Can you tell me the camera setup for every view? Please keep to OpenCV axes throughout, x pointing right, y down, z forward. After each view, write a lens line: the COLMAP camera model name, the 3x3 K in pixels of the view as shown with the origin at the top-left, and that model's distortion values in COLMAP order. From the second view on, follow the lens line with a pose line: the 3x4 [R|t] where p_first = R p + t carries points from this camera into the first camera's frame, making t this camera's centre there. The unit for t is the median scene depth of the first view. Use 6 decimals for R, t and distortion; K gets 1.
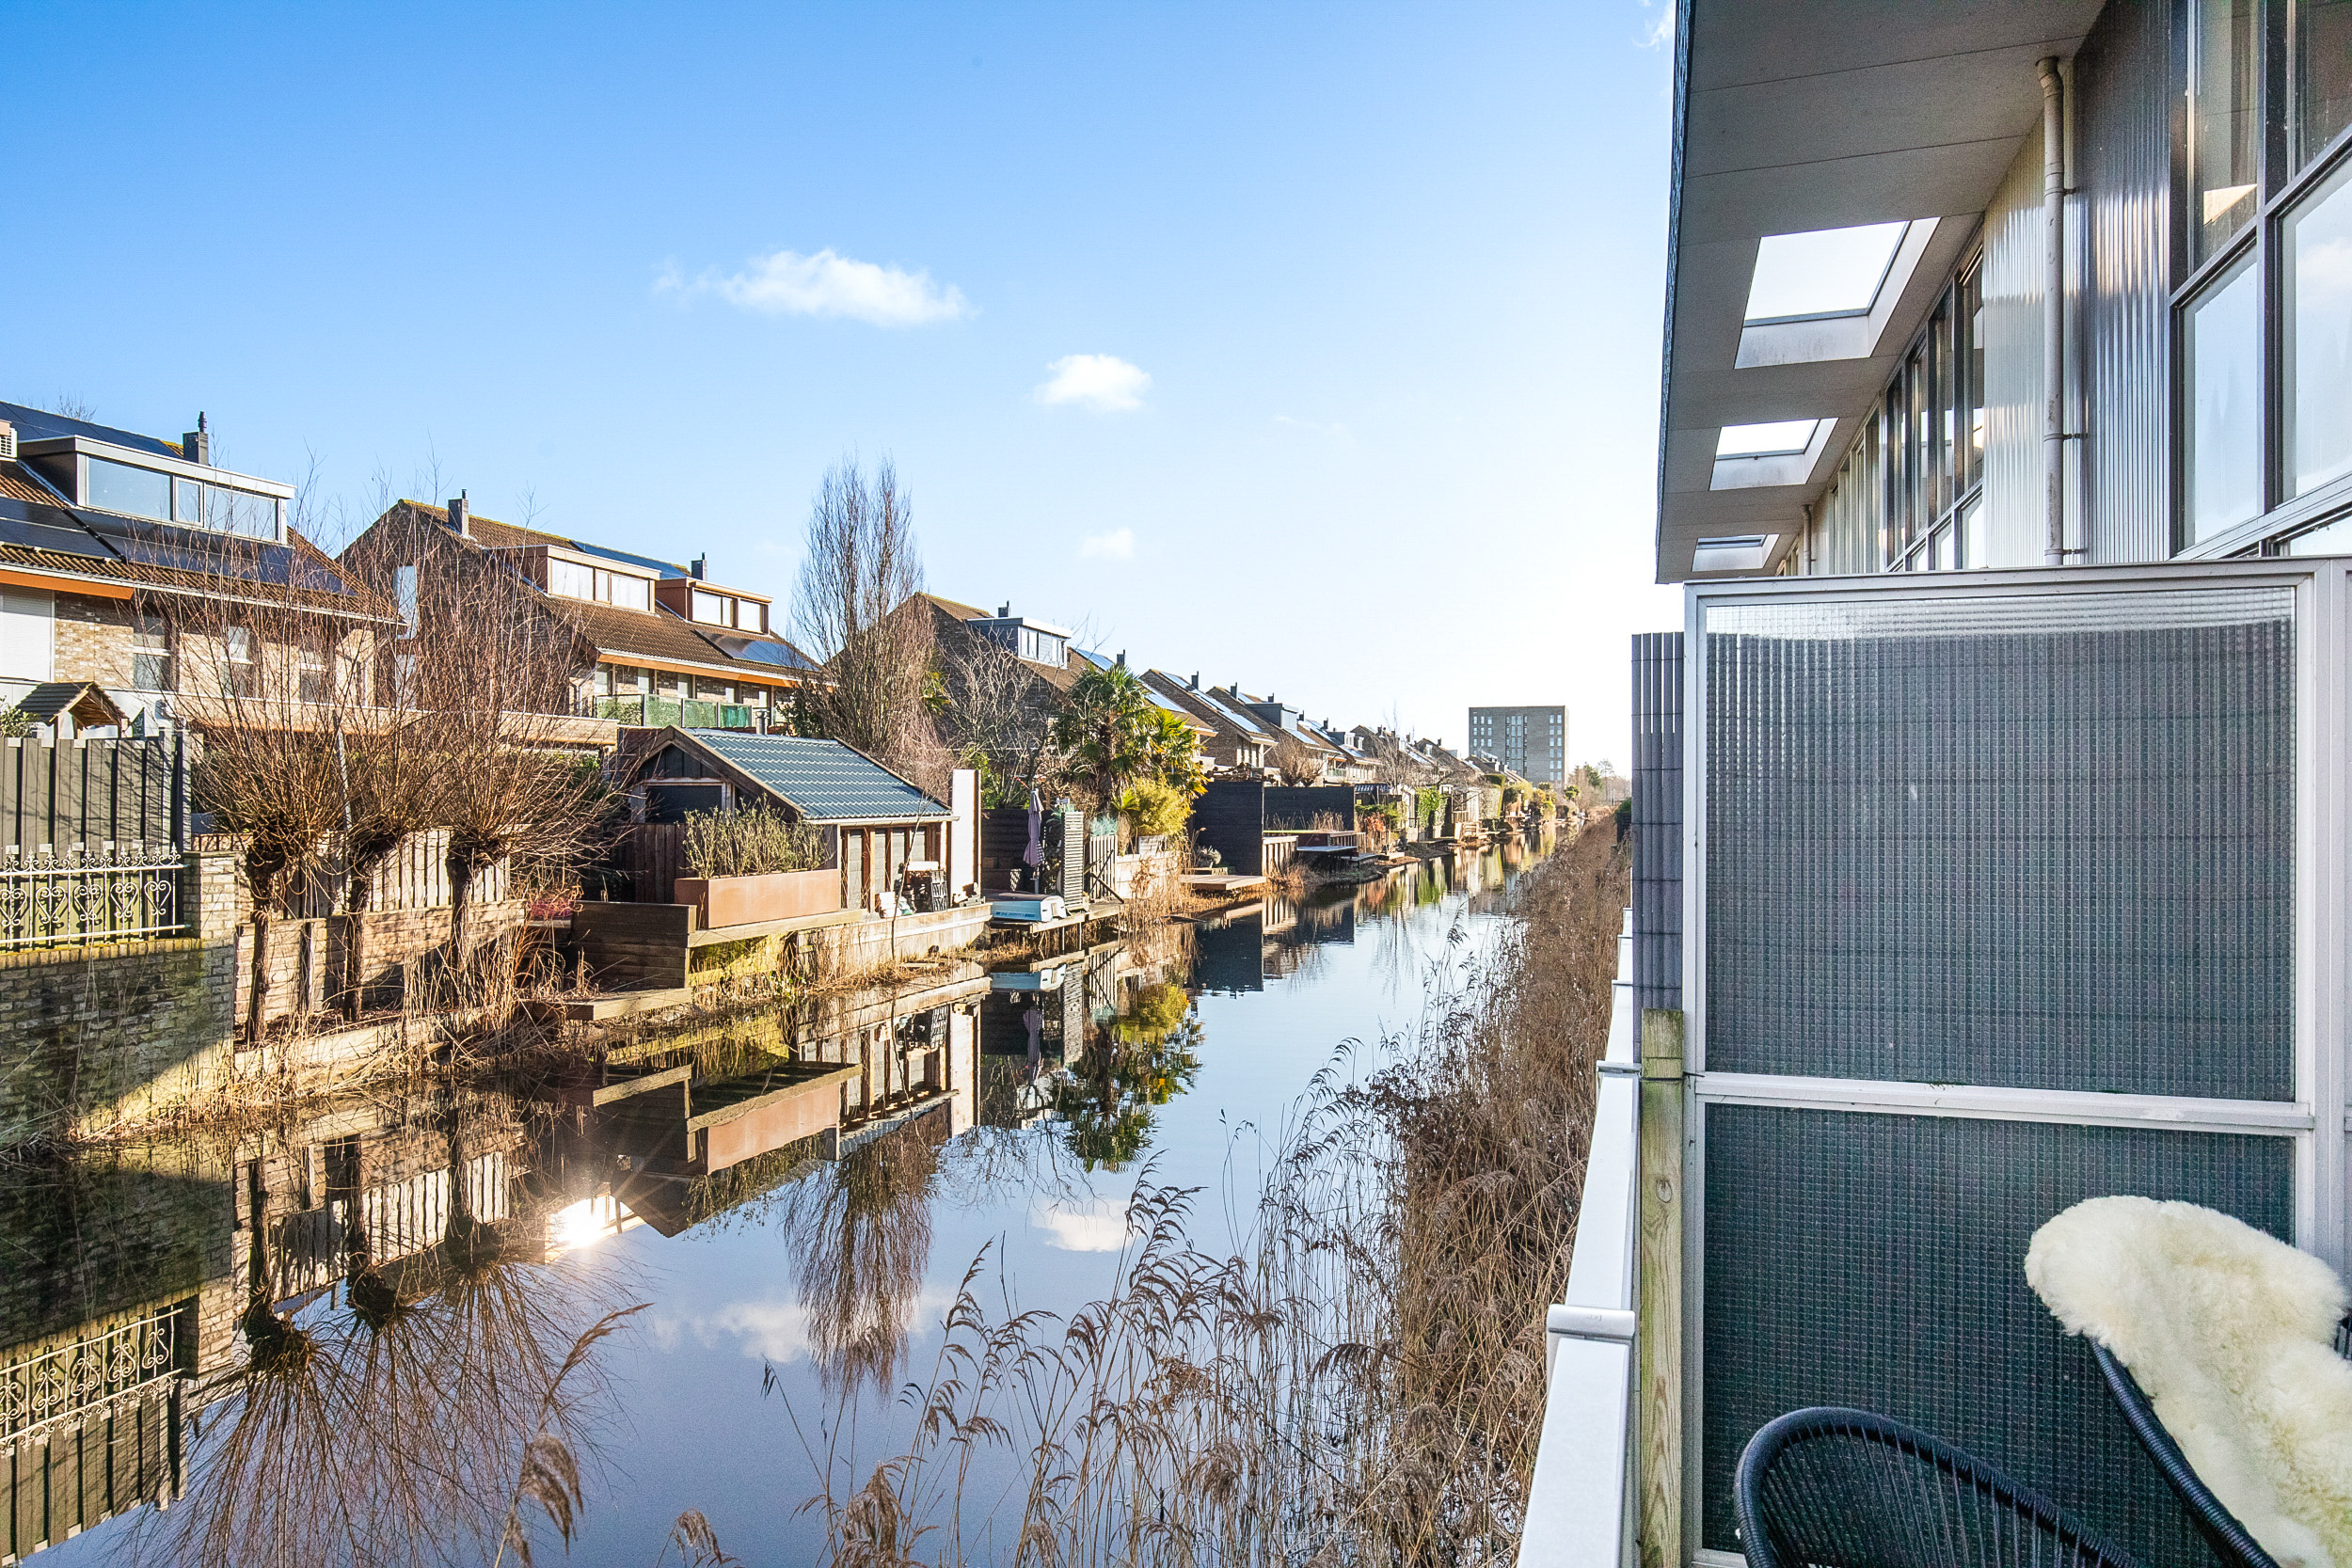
lens RADIAL K [[1478.8, 0, 1176.0], [0, 1478.8, 784.0], [0, 0, 1]] dist [0.006502, 0.003059]
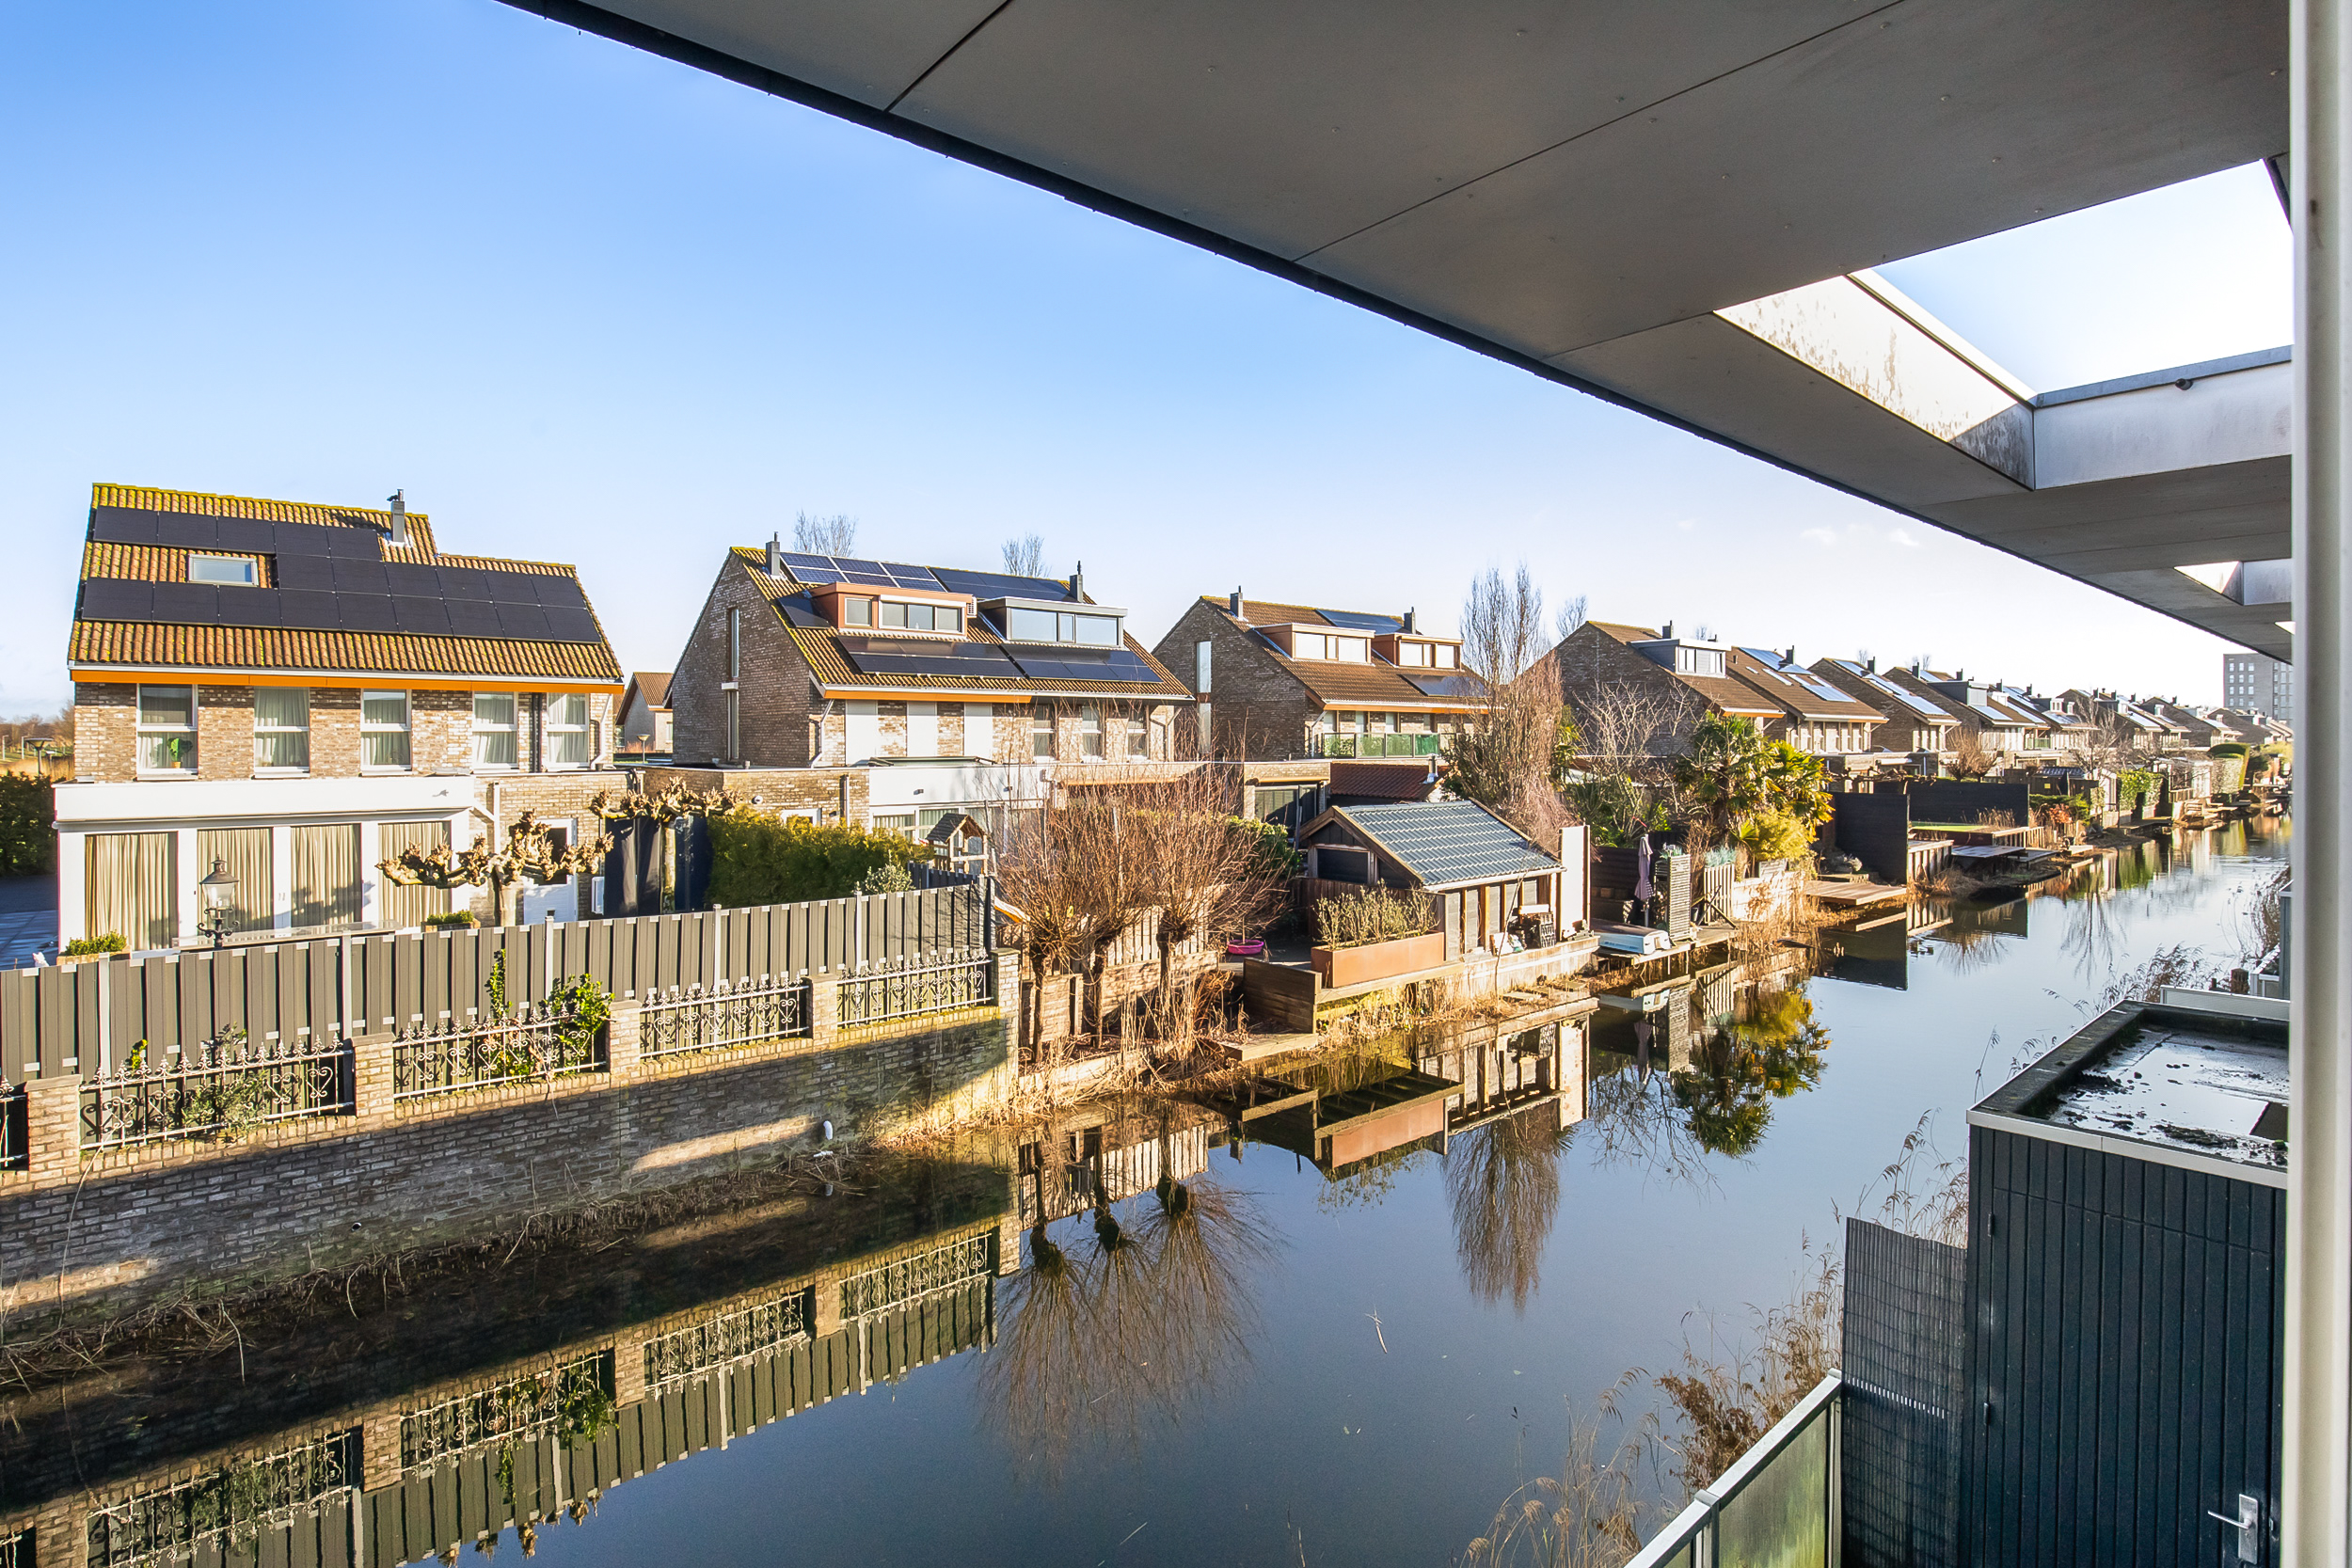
lens RADIAL K [[1175.3, 0, 1178.8], [0, 1175.3, 734.6], [0, 0, 1]] dist [-0.022412, -0.000171]
pose [[0.856805, -0.001138, -0.515639, 0.074625], [0.002457, 0.999995, 0.001874, -0.086917], [0.515634, -0.002873, 0.856804, 0.005829]]
